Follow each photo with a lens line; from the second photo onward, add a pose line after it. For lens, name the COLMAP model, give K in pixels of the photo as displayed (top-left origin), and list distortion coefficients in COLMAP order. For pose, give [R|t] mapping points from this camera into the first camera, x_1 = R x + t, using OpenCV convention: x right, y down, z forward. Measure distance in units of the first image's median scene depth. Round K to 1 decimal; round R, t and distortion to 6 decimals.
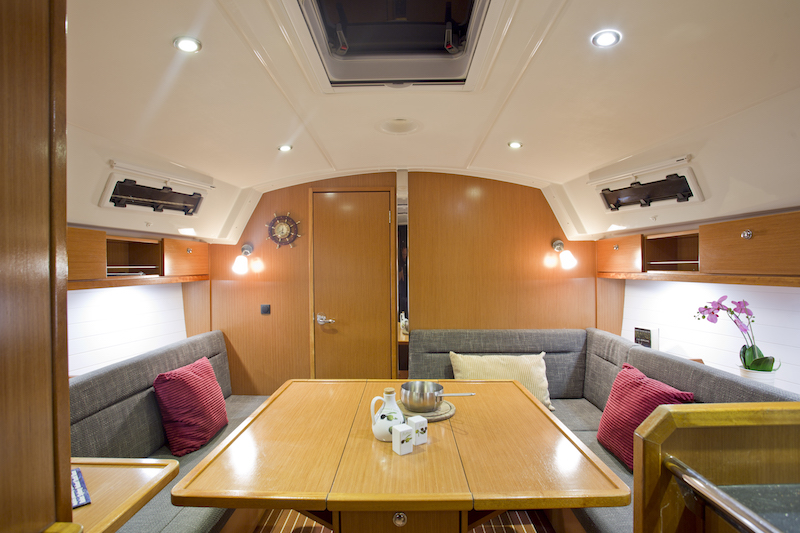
lens RADIAL K [[419.8, 0, 400.0], [0, 419.8, 266.5], [0, 0, 1]] dist [-0.066999, 0.031370]
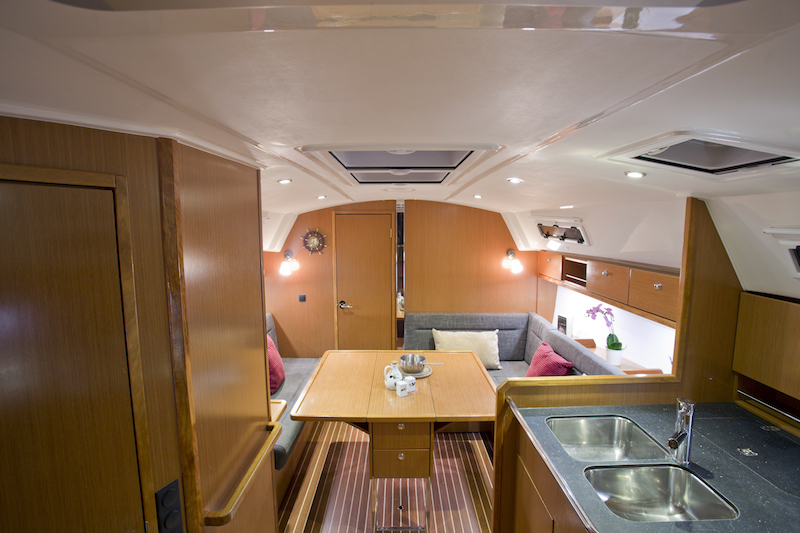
lens RADIAL K [[419.8, 0, 400.0], [0, 419.8, 266.5], [0, 0, 1]] dist [-0.066999, 0.031370]
pose [[0.999875, 0.003783, 0.015350, -0.018113], [-0.005573, 0.992965, 0.118274, -0.192185], [-0.014795, -0.118345, 0.992862, -0.436317]]
